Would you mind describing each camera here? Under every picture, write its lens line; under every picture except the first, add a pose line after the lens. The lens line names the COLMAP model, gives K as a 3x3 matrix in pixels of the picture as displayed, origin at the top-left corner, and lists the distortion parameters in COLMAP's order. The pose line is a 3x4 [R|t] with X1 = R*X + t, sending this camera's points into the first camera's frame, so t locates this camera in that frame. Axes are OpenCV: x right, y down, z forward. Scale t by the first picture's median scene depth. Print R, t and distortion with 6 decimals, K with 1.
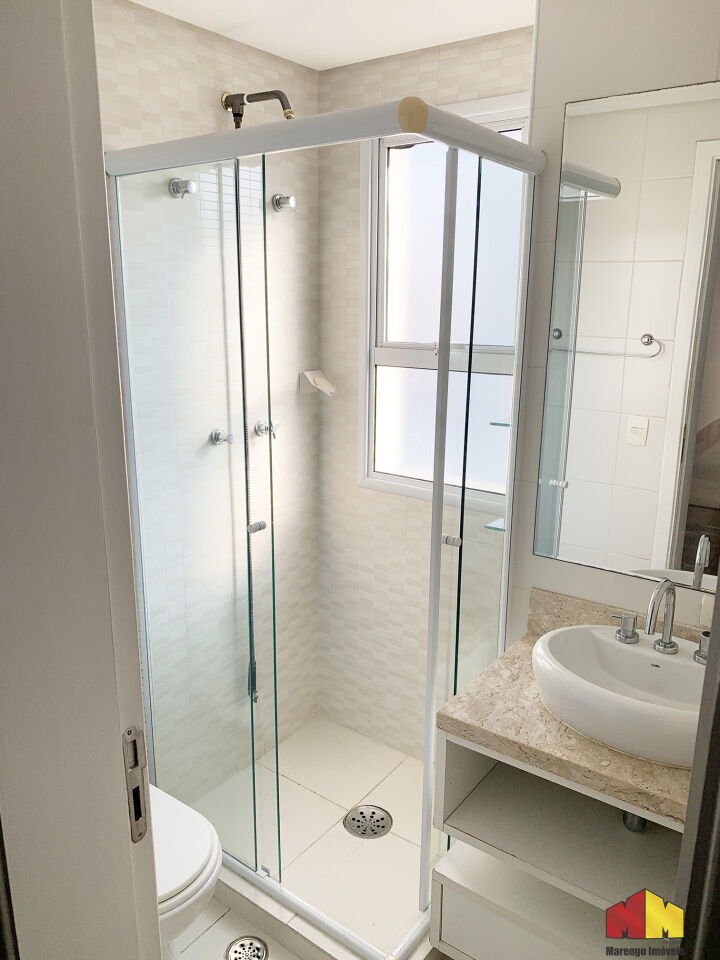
lens RADIAL K [[728.3, 0, 359.2], [0, 728.3, 481.0], [0, 0, 1]] dist [-0.008586, -0.001609]
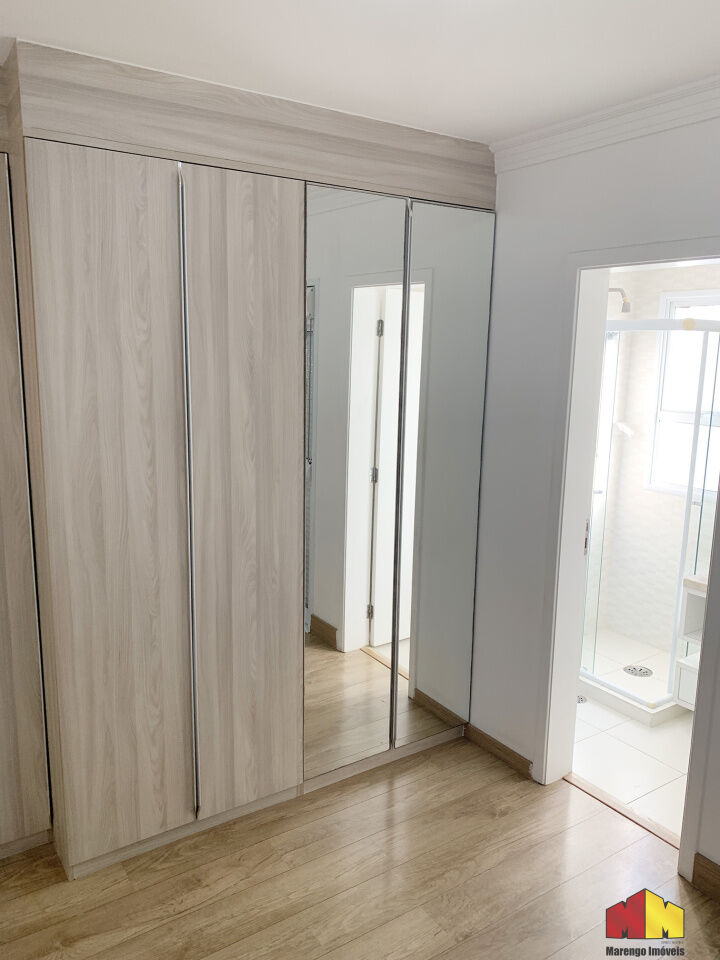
lens RADIAL K [[728.3, 0, 353.1], [0, 728.3, 479.3], [0, 0, 1]] dist [-0.008586, -0.001609]
pose [[0.939666, 0.066909, -0.335487, -0.095562], [-0.092216, 0.993926, -0.060060, 0.206241], [0.329431, 0.087373, 0.940128, -1.173746]]
